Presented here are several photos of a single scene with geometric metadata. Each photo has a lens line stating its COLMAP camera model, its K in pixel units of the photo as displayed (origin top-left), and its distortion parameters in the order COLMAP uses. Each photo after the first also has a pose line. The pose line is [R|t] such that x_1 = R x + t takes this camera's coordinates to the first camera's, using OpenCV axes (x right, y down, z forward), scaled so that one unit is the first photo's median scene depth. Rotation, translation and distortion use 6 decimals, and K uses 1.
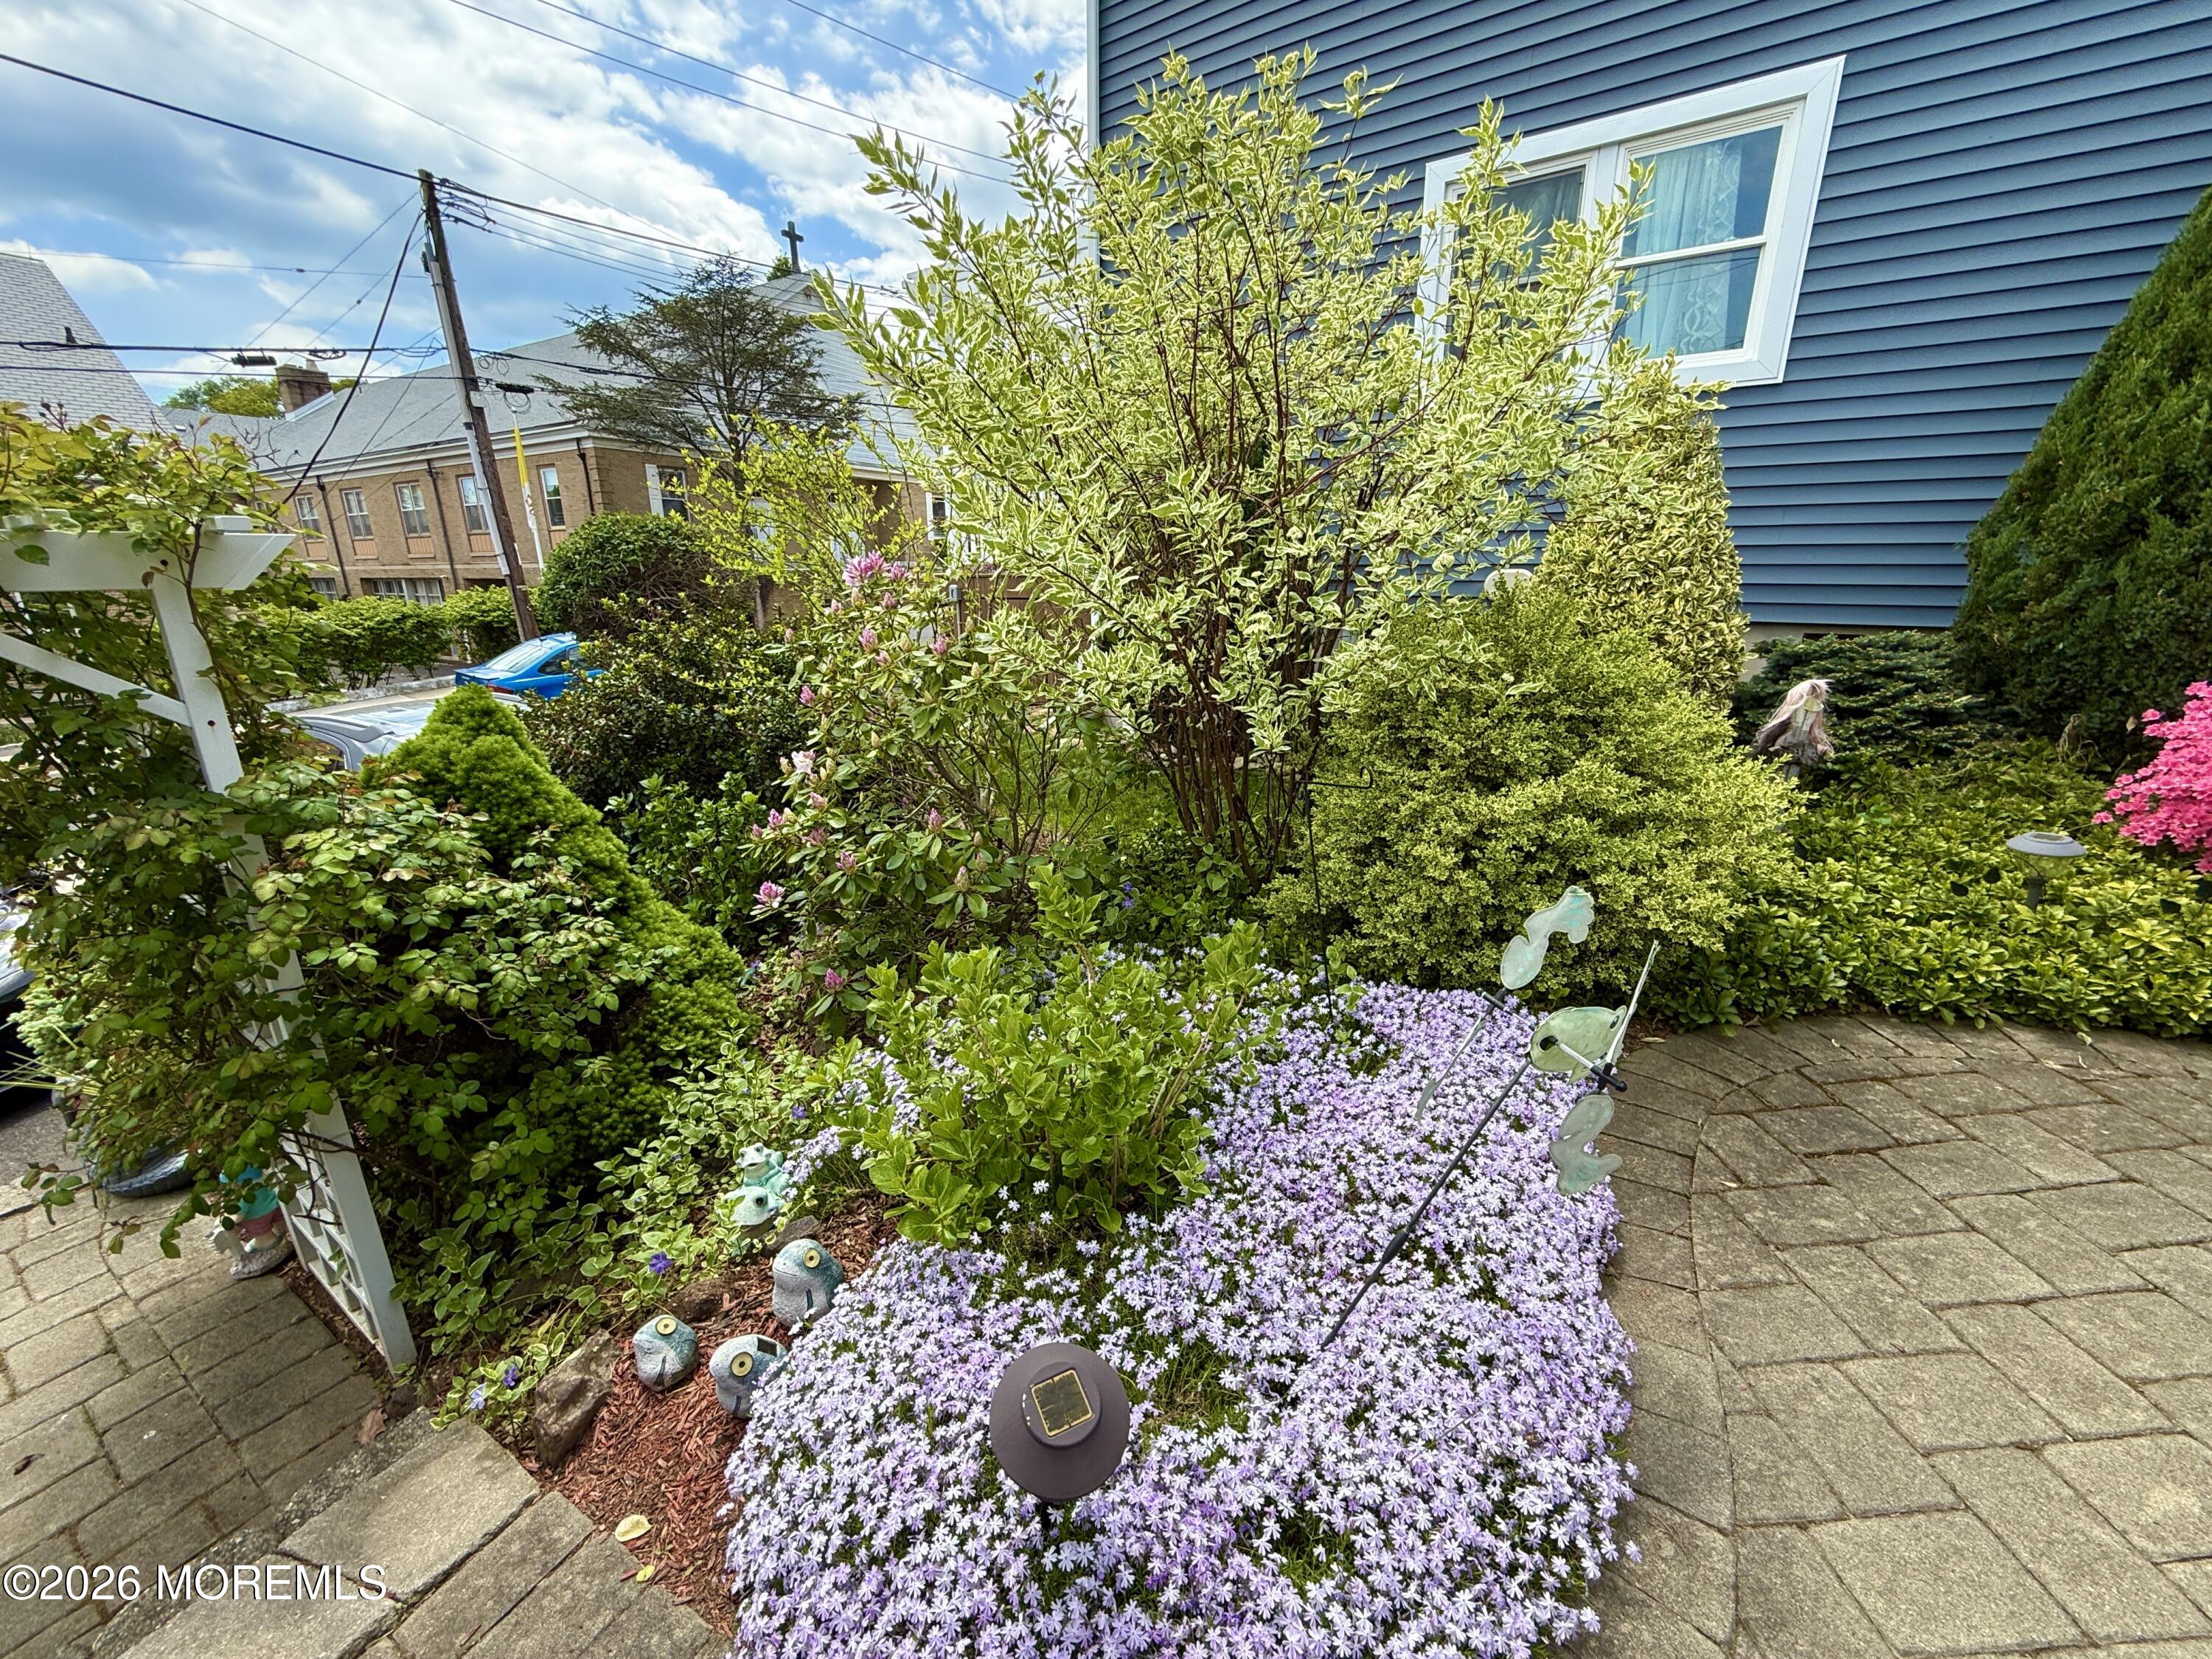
lens RADIAL K [[879.6, 0, 1099.8], [0, 879.6, 828.1], [0, 0, 1]] dist [-0.000835, 0.000214]
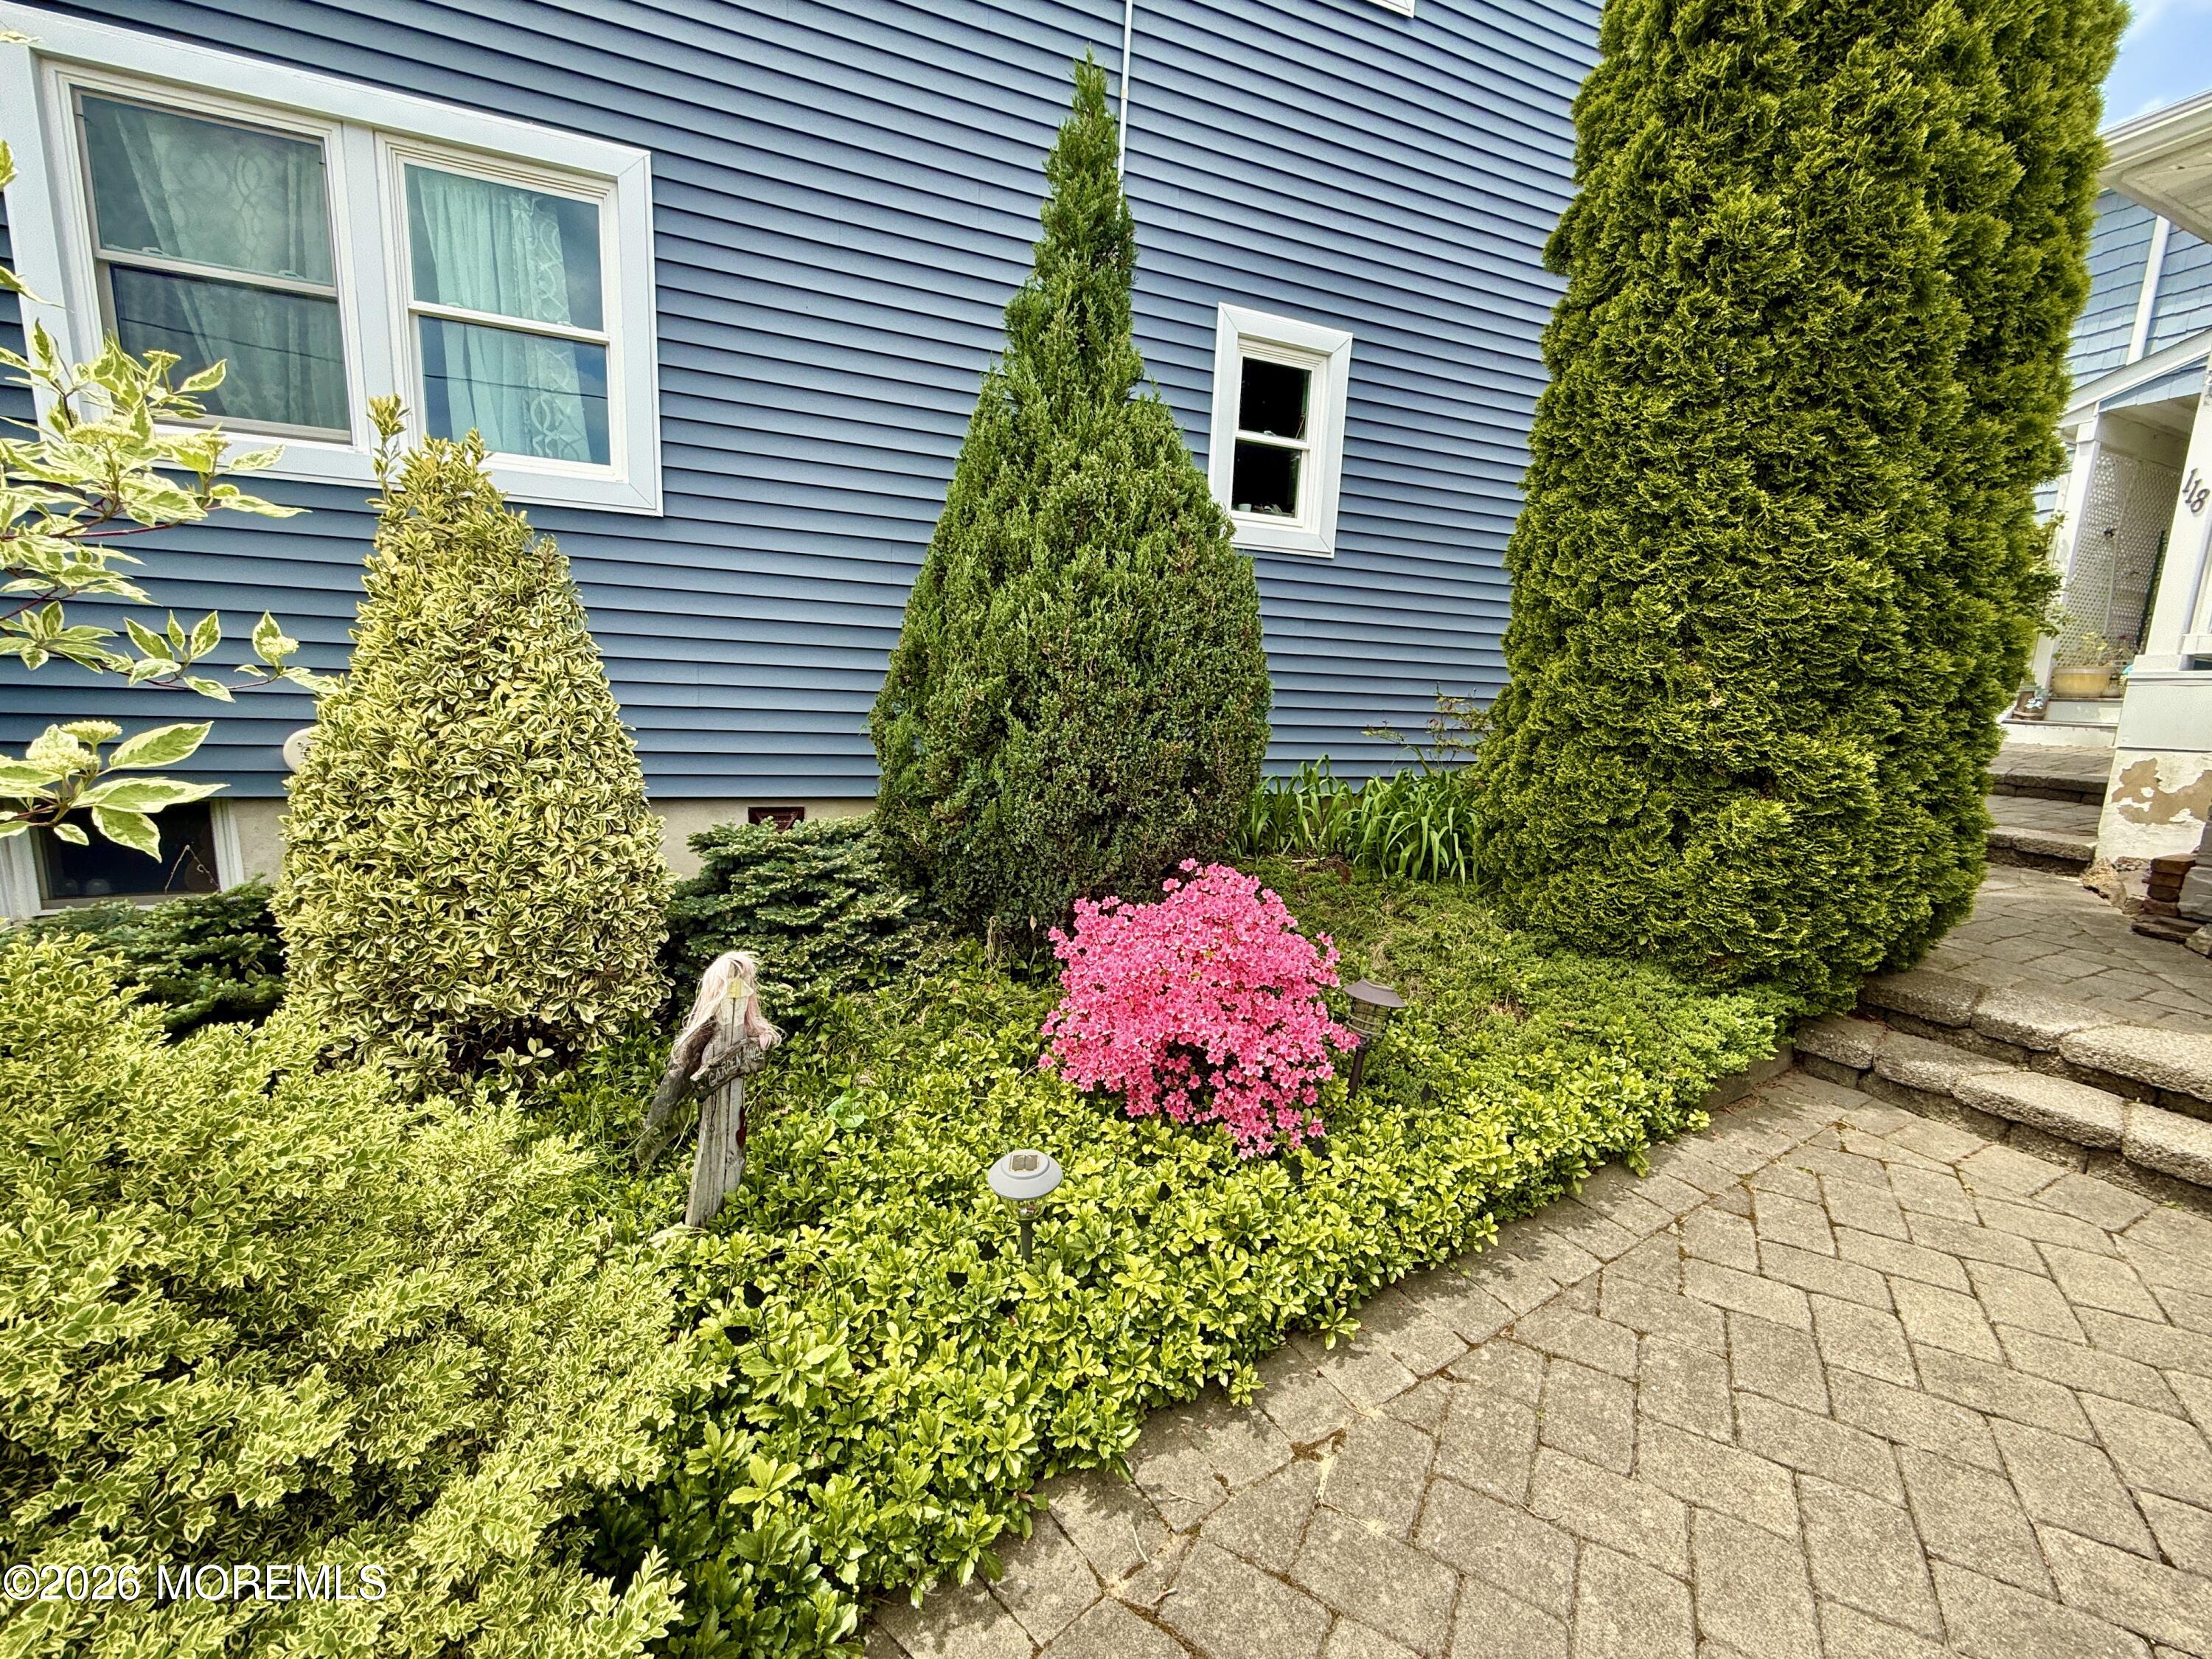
lens RADIAL K [[879.6, 0, 1099.8], [0, 879.6, 828.1], [0, 0, 1]] dist [-0.000835, 0.000214]
pose [[0.537303, -0.103349, 0.837033, 0.332137], [0.197324, 0.980322, -0.005624, -0.162245], [-0.819981, 0.168189, 0.547123, 0.315983]]
